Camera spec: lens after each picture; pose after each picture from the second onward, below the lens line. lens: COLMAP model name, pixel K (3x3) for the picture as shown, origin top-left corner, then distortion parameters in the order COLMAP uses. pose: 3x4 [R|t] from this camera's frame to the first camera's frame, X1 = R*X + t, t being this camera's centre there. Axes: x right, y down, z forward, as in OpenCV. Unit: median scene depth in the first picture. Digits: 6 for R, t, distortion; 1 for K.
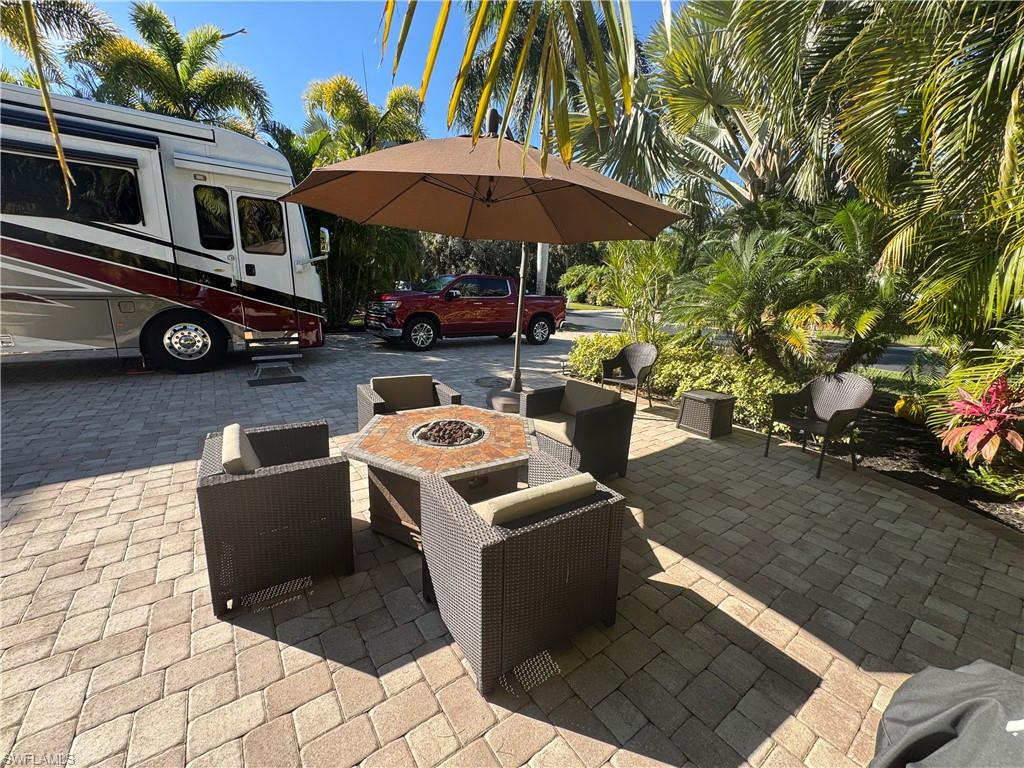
lens RADIAL K [[408.2, 0, 507.9], [0, 408.2, 386.2], [0, 0, 1]] dist [-0.002495, 0.000454]
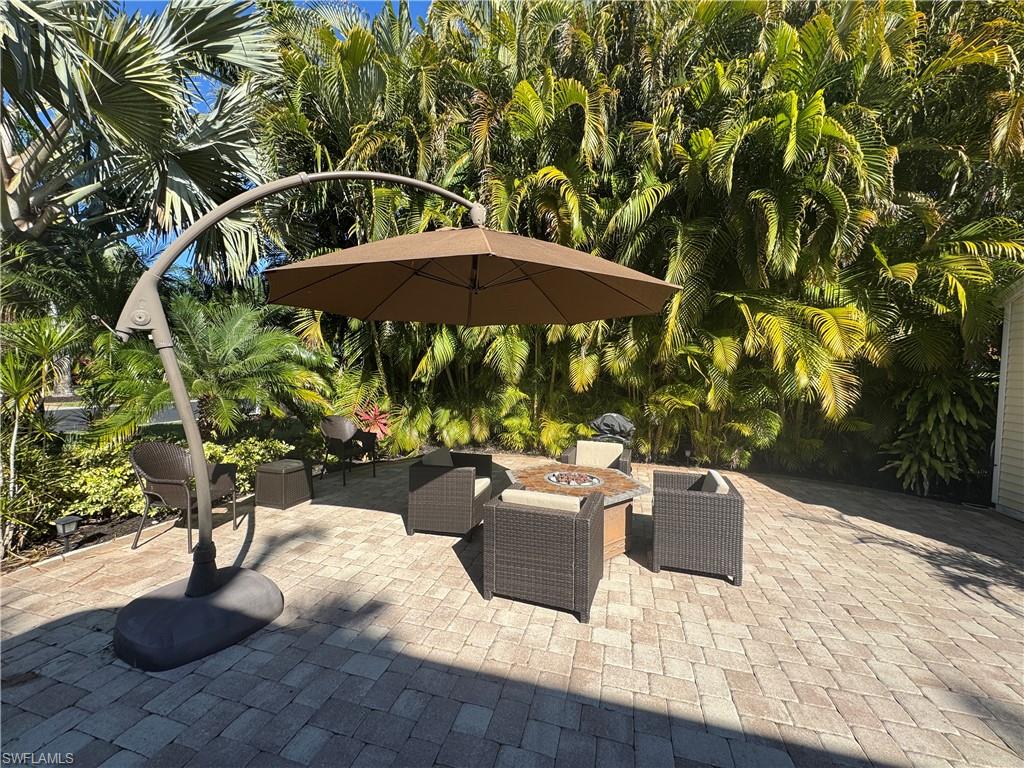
lens RADIAL K [[408.2, 0, 510.0], [0, 408.2, 382.5], [0, 0, 1]] dist [-0.002495, 0.000454]
pose [[-0.620583, -0.078053, 0.780246, -0.491344], [0.139683, 0.968115, 0.207946, -0.240859], [-0.771599, 0.238035, -0.589893, 0.879787]]
